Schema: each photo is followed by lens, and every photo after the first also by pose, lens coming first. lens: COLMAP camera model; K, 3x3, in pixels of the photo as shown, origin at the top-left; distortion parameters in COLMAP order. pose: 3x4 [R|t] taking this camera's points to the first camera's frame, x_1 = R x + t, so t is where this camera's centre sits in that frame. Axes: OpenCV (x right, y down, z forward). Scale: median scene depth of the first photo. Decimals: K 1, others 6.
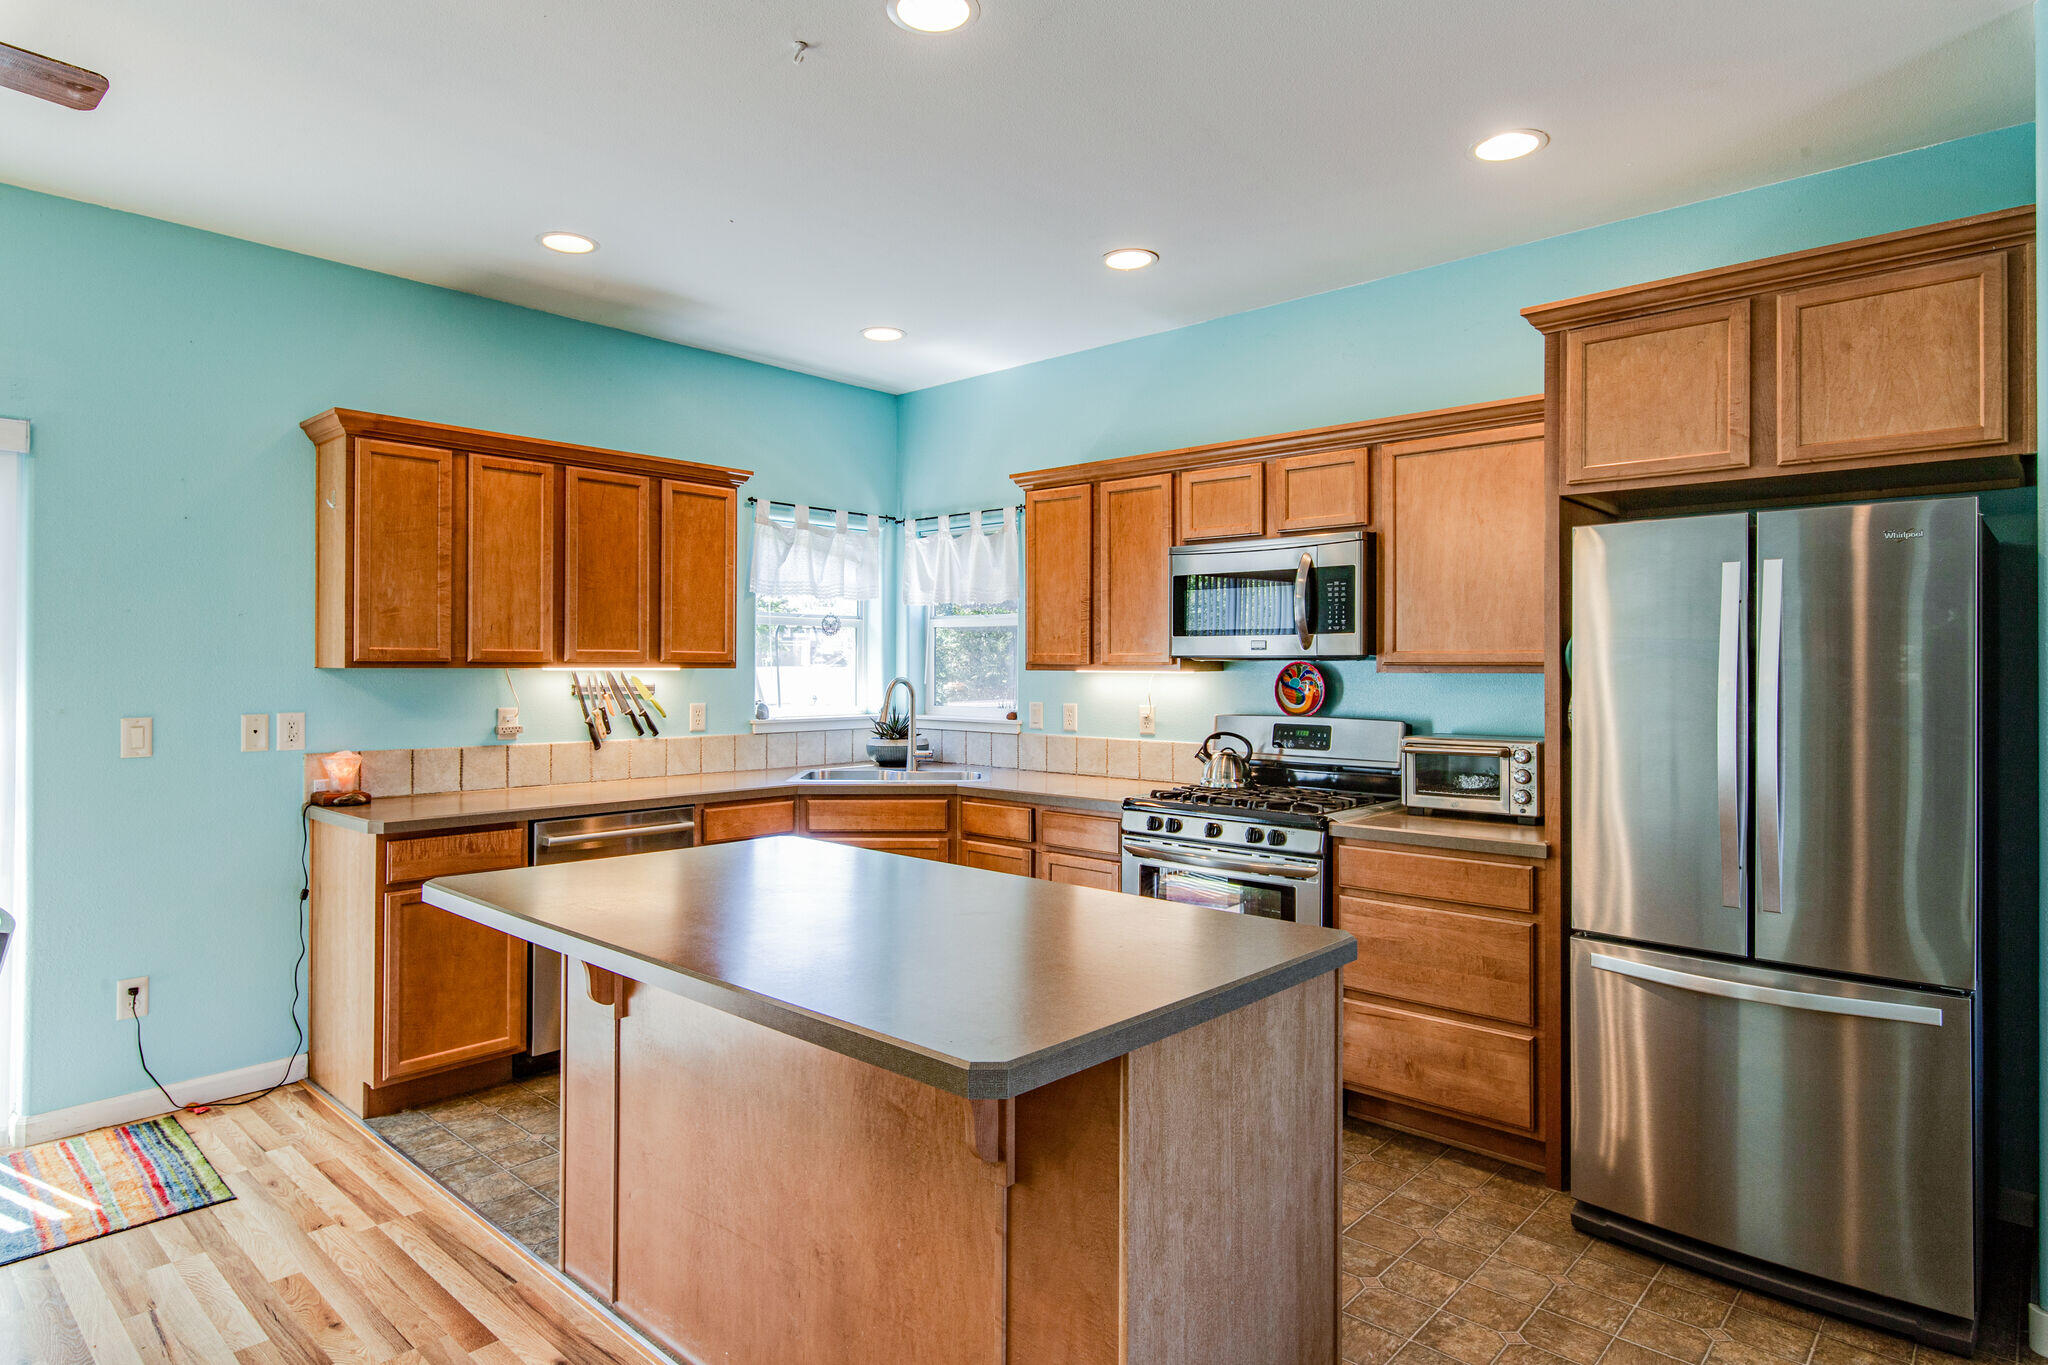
lens RADIAL K [[1133.3, 0, 1012.3], [0, 1133.3, 664.2], [0, 0, 1]] dist [0.007752, -0.002671]
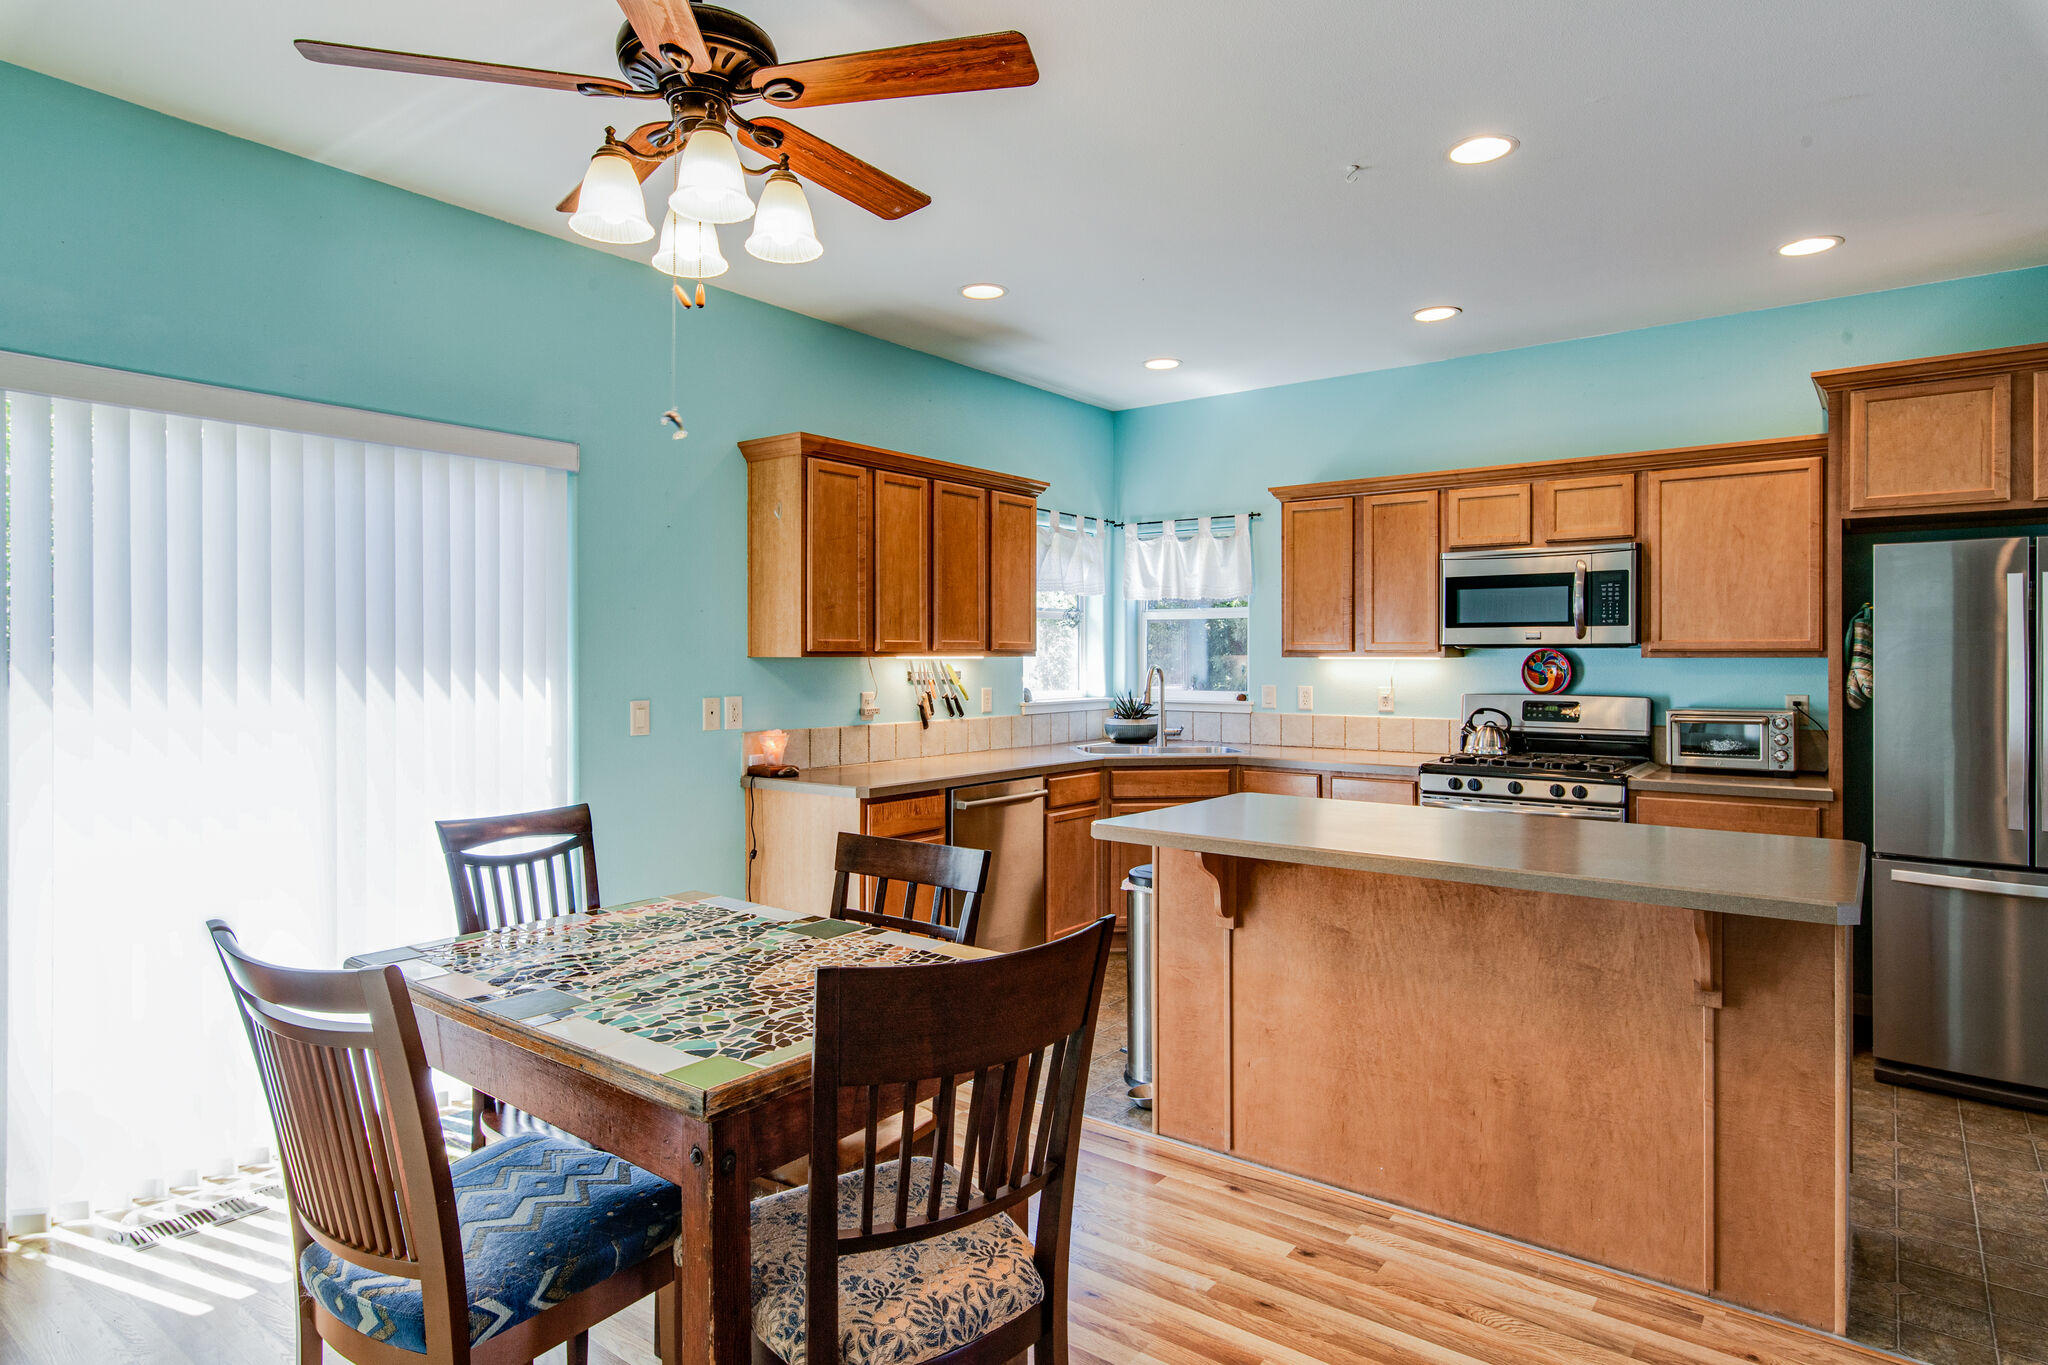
lens RADIAL K [[1133.3, 0, 1015.5], [0, 1133.3, 663.1], [0, 0, 1]] dist [0.007752, -0.002671]
pose [[0.996085, -0.004387, 0.088287, -0.441933], [0.003688, 0.999961, 0.008086, 0.001003], [-0.088319, -0.007729, 0.996062, -0.157674]]
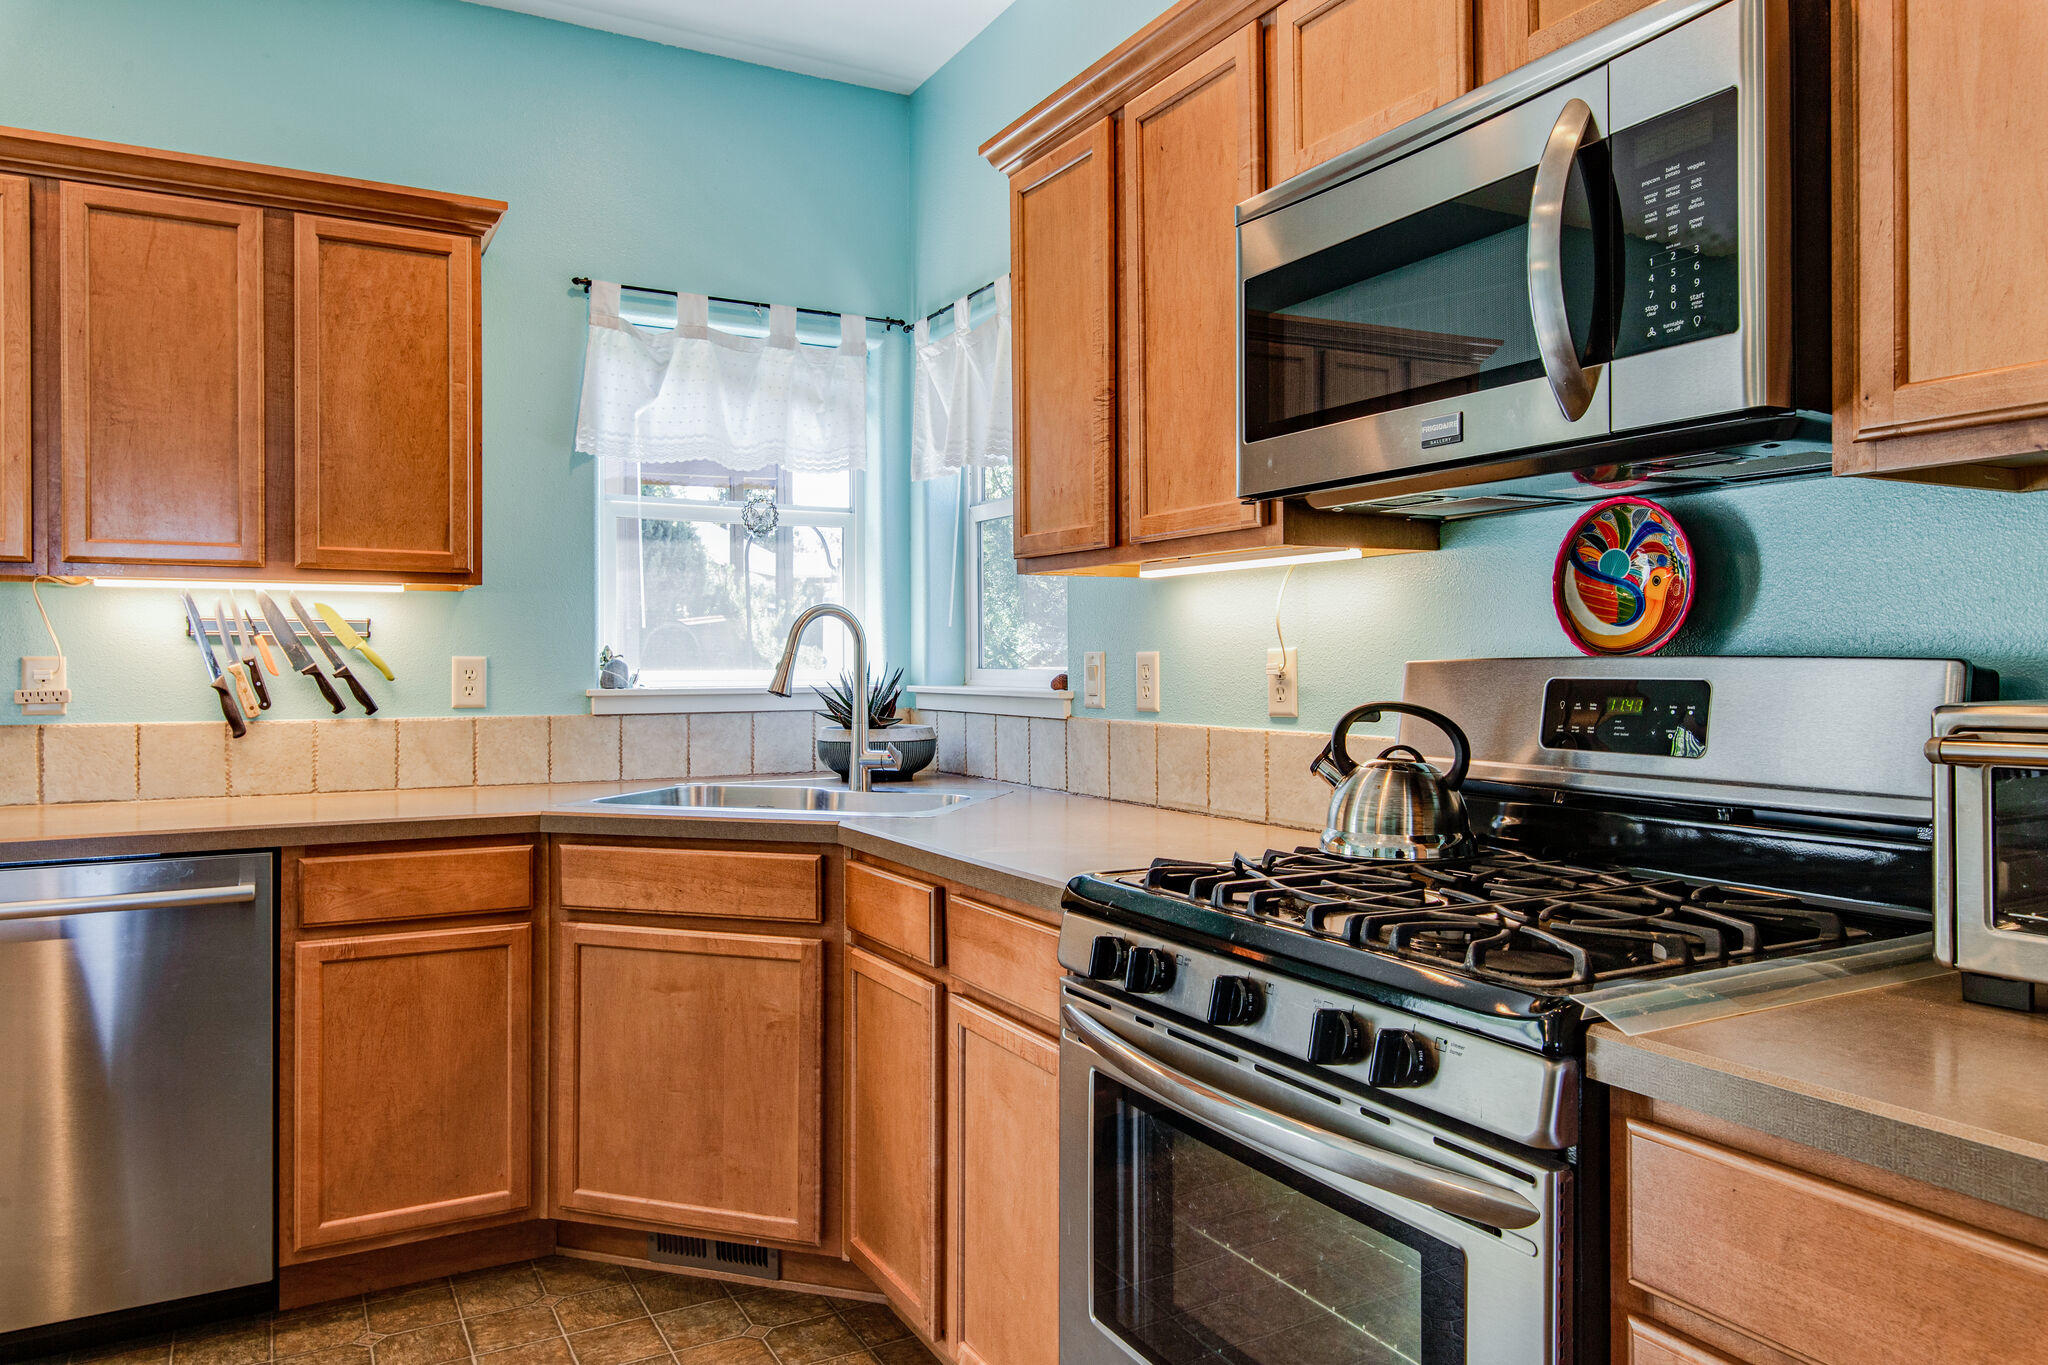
lens RADIAL K [[1361.0, 0, 1011.6], [0, 1361.0, 663.2], [0, 0, 1]] dist [0.000175, 0.004725]
pose [[0.946472, -0.006861, -0.322713, 0.227266], [0.007743, 0.999969, 0.001449, 0.049221], [0.322693, -0.003870, 0.946496, 0.591383]]
